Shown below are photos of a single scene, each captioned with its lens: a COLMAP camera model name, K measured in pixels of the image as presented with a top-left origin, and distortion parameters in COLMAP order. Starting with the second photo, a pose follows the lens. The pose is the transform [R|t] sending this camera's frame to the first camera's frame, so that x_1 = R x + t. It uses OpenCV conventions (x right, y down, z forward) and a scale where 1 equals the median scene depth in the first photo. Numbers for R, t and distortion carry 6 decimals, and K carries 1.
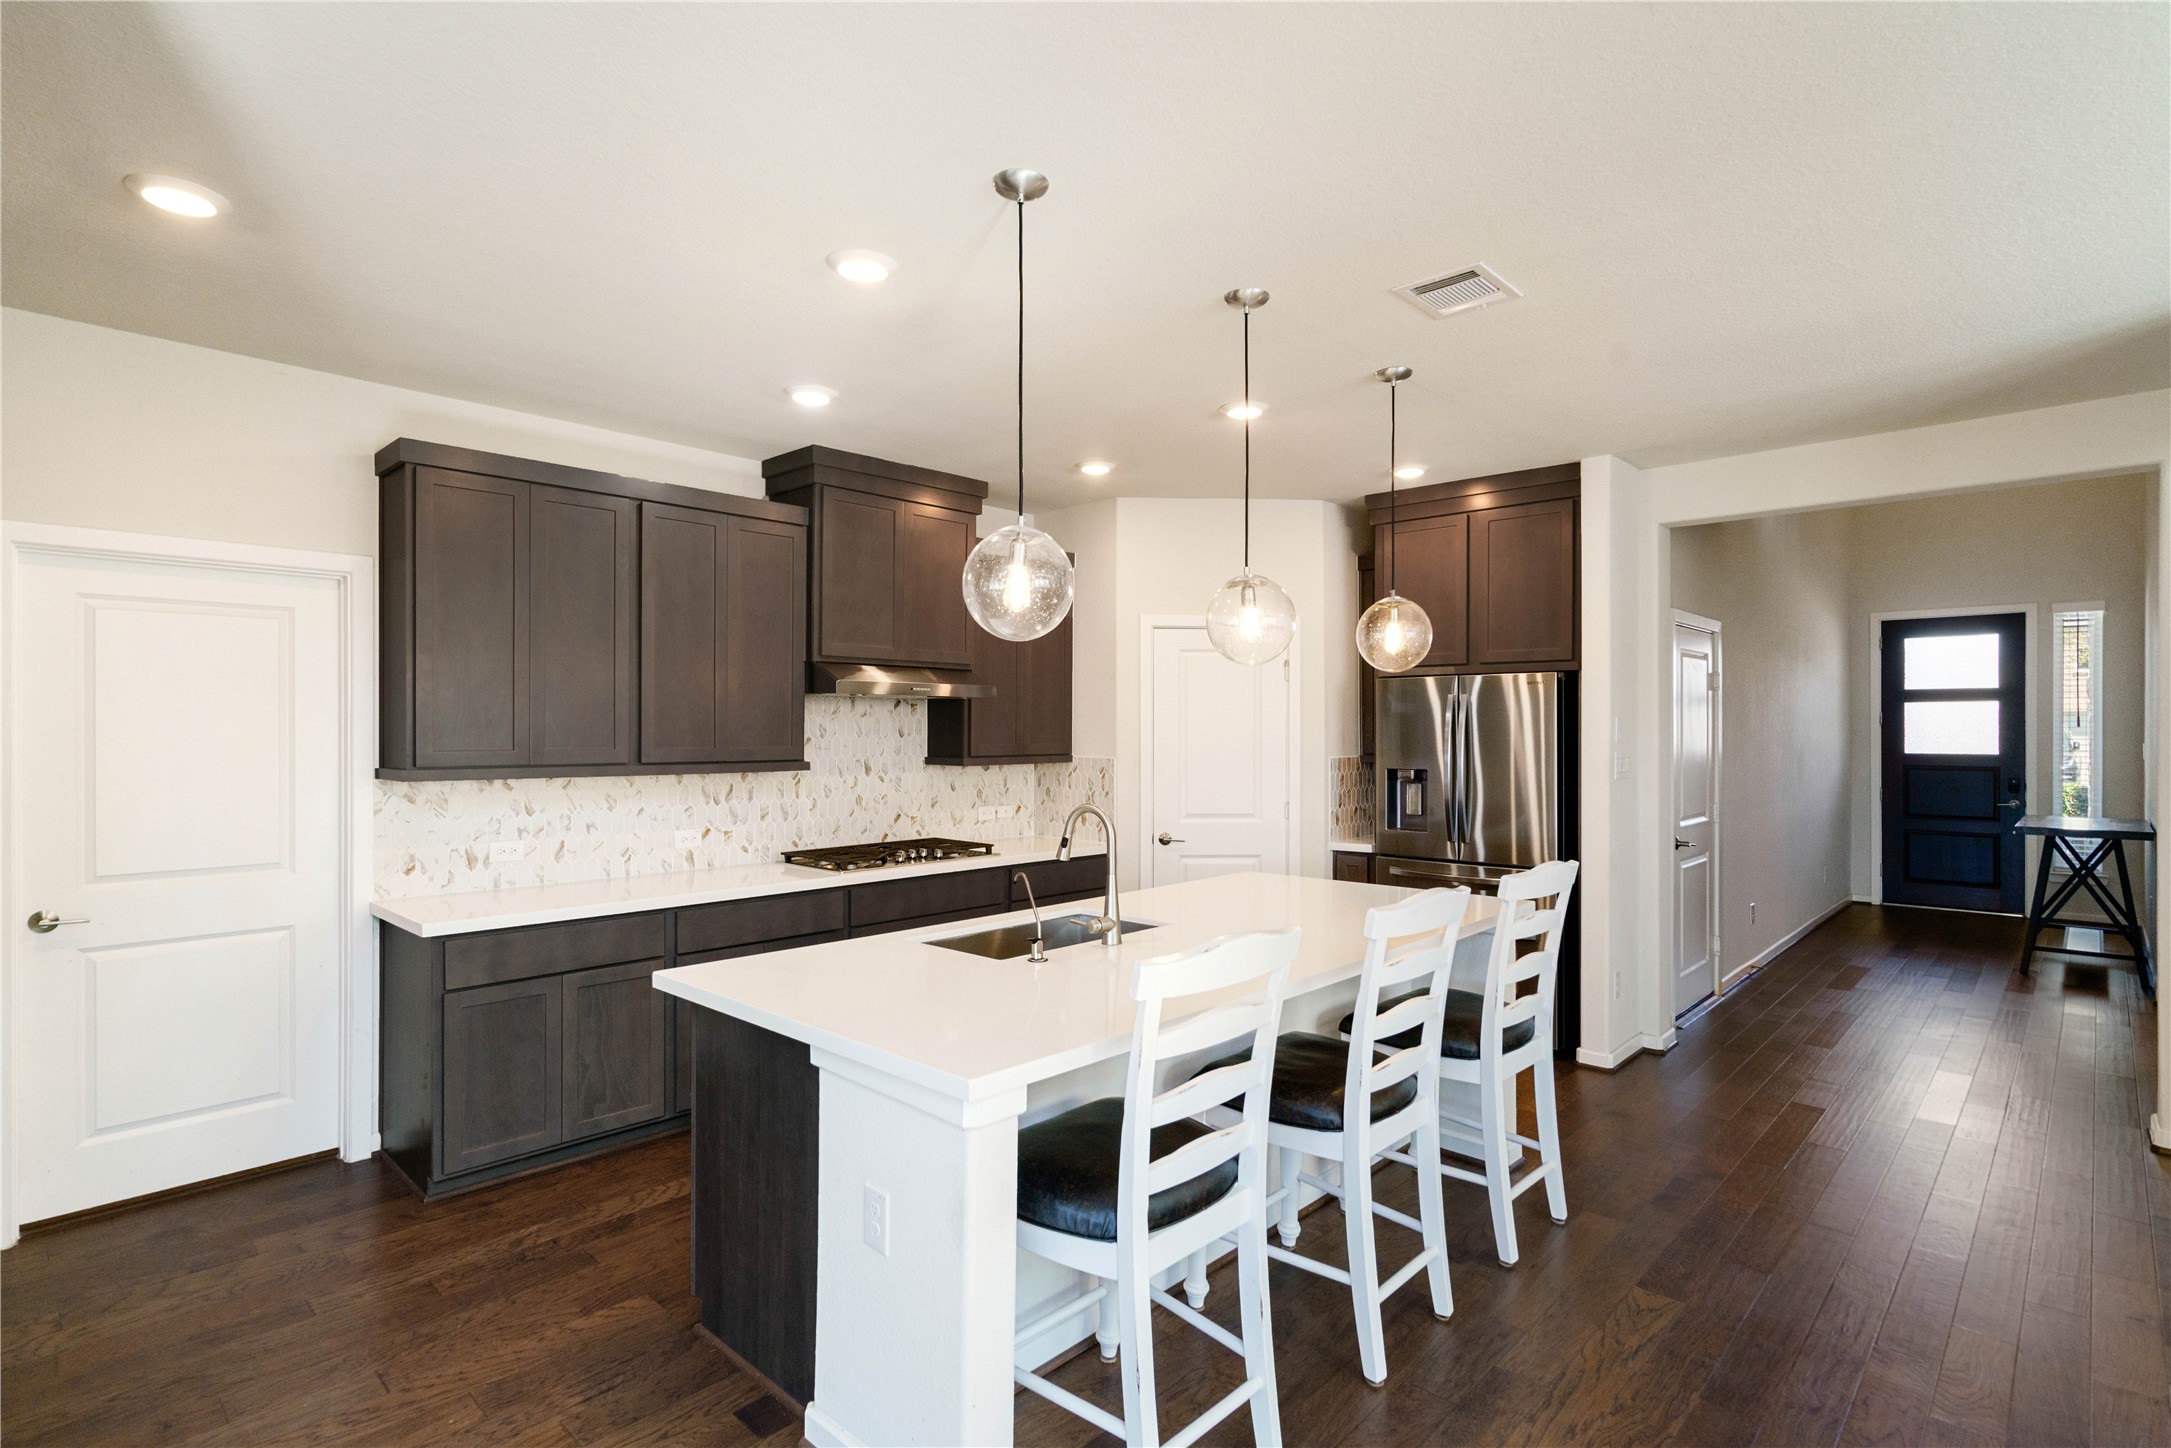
lens RADIAL K [[1068.4, 0, 1096.6], [0, 1068.4, 722.1], [0, 0, 1]] dist [-0.000963, 0.002834]
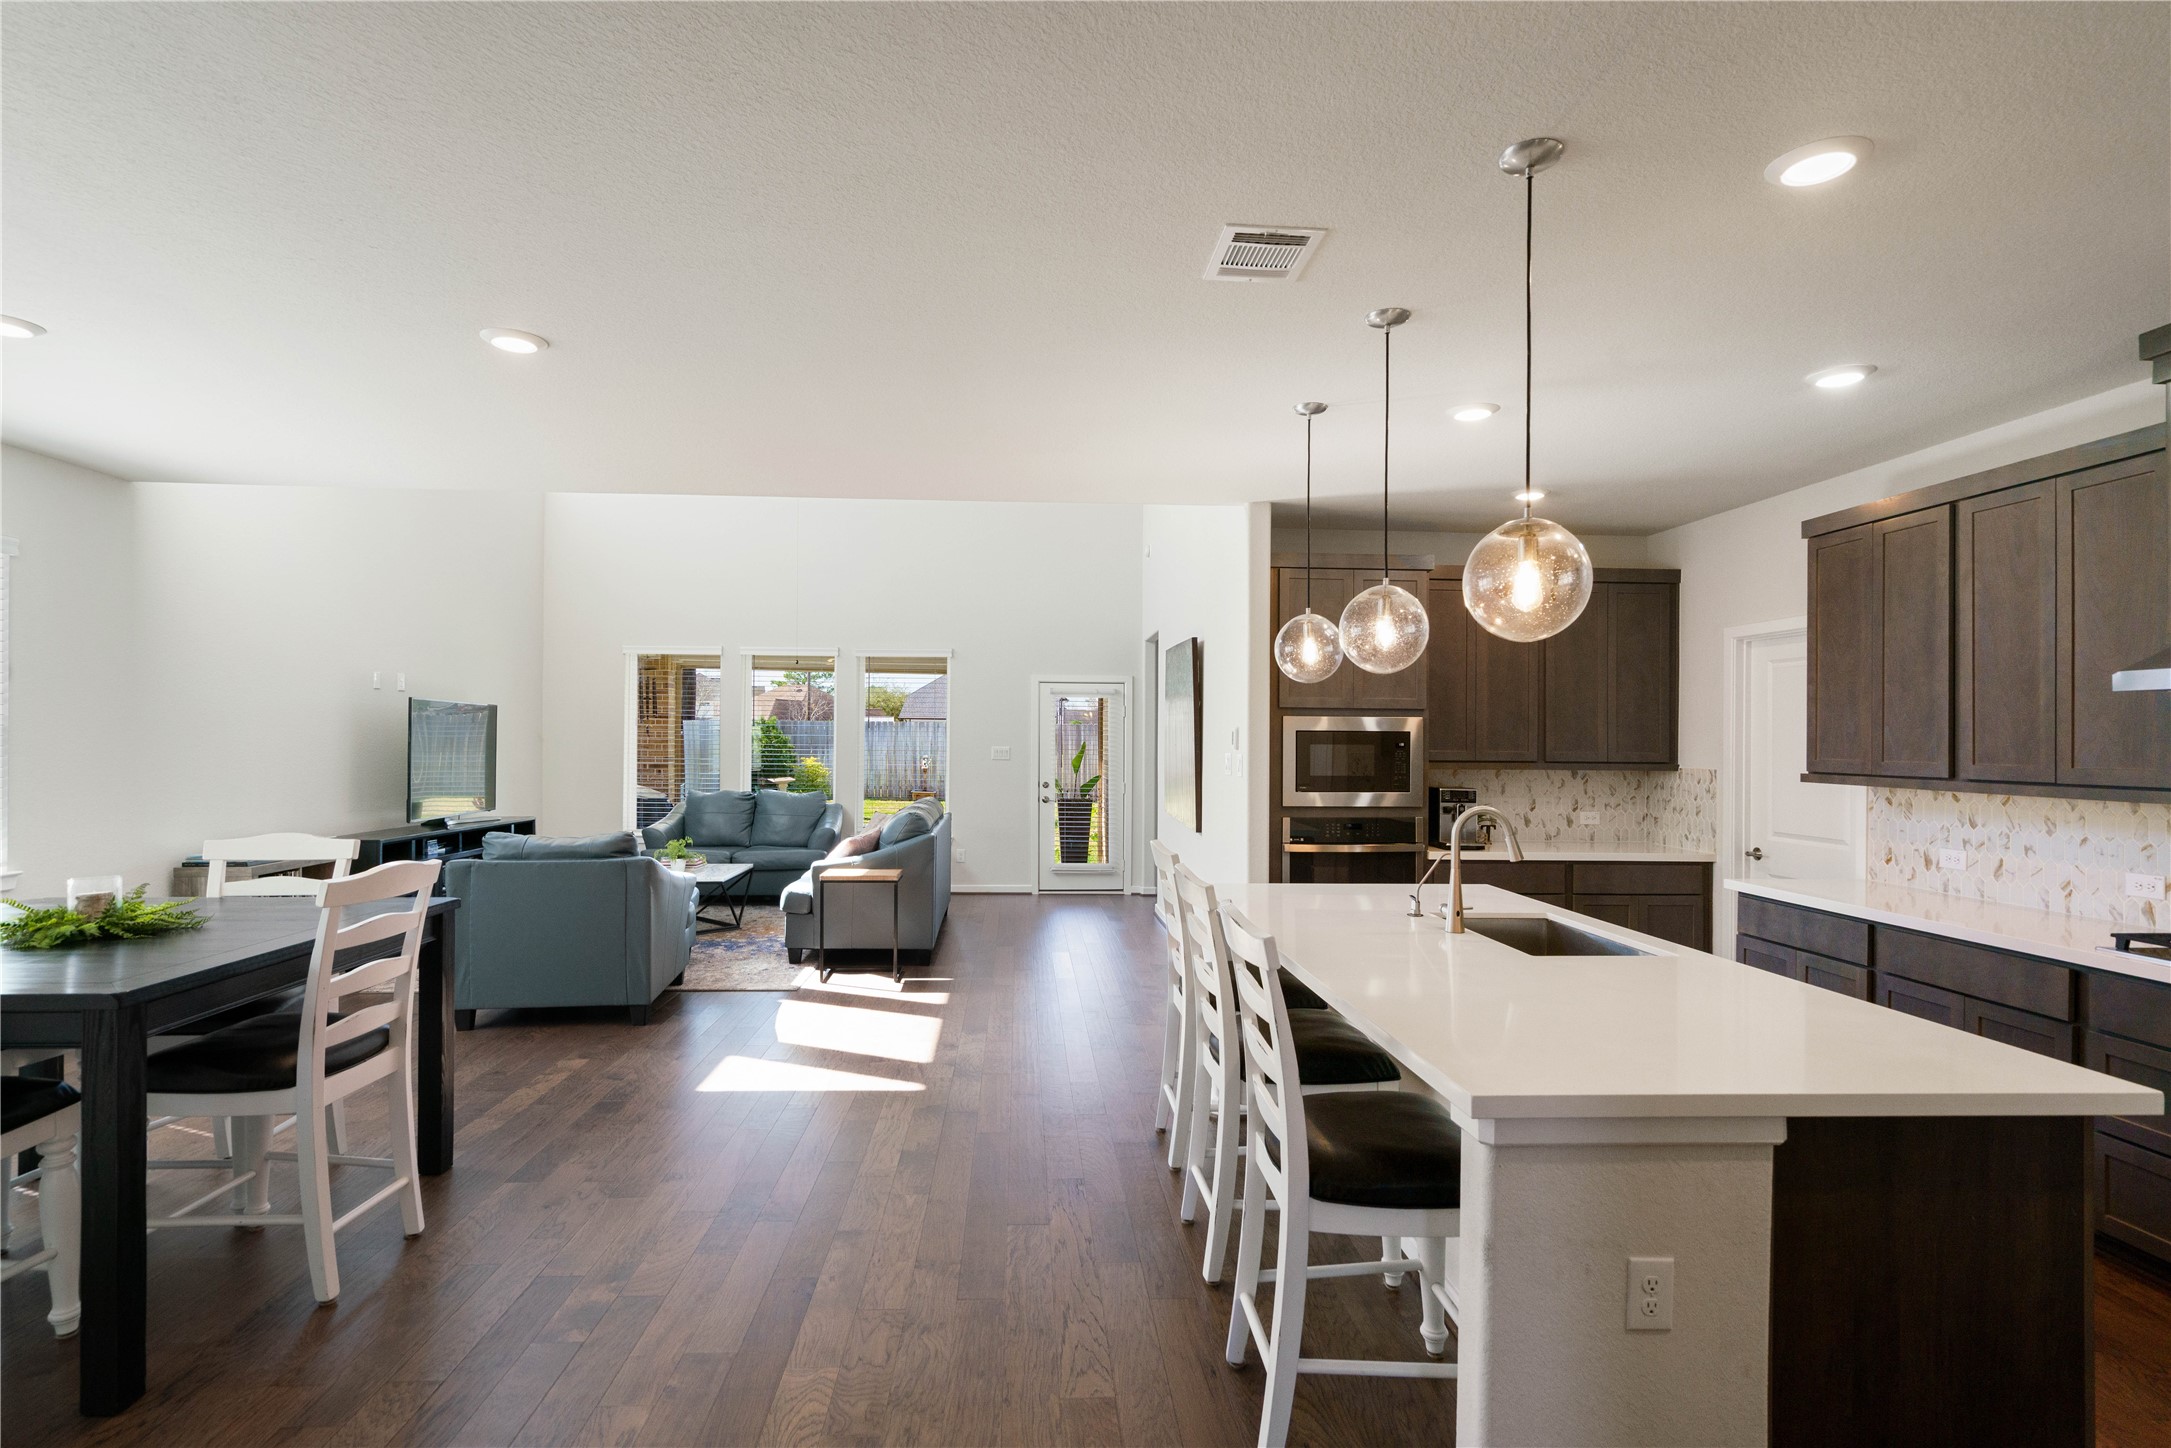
lens RADIAL K [[1068.4, 0, 1081.0], [0, 1068.4, 738.3], [0, 0, 1]] dist [-0.000963, 0.002834]
pose [[-0.686388, -0.004980, -0.727219, 0.607235], [-0.002967, 0.999987, -0.004047, 0.006374], [0.727230, -0.000620, -0.686394, 0.831301]]
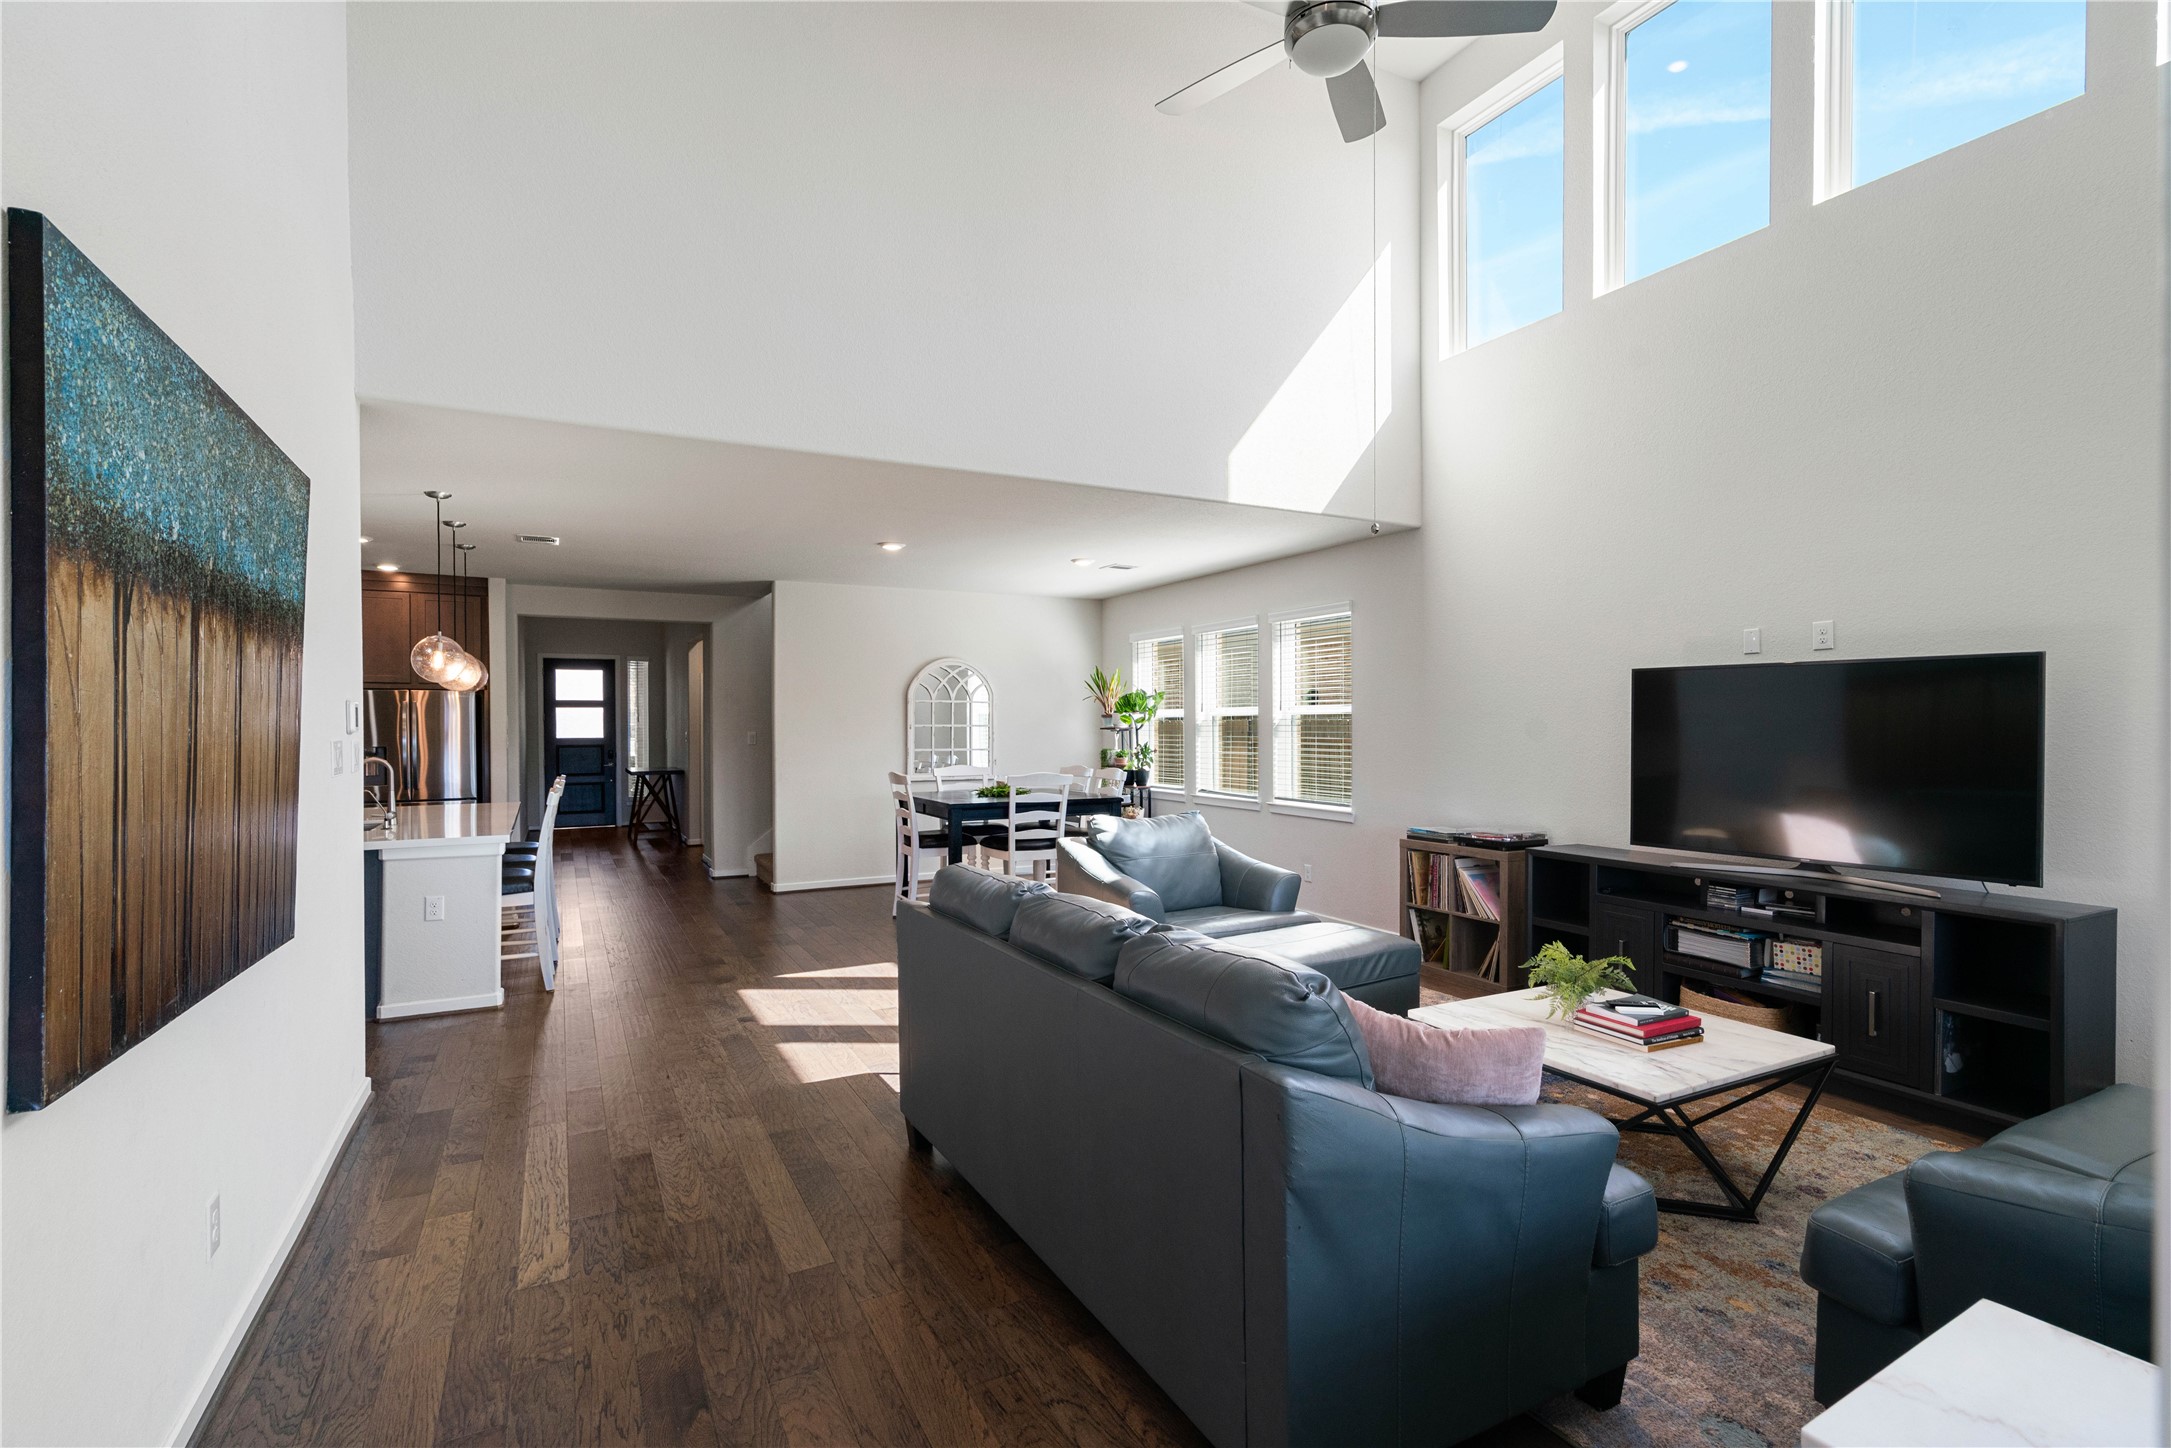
lens RADIAL K [[1003.3, 0, 1049.7], [0, 1003.3, 728.7], [0, 0, 1]] dist [-0.007537, -0.000101]
pose [[0.334392, -0.001528, 0.942433, -0.591054], [-0.006724, 0.999969, 0.004007, 0.004267], [-0.942410, -0.007677, 0.334372, -0.322153]]
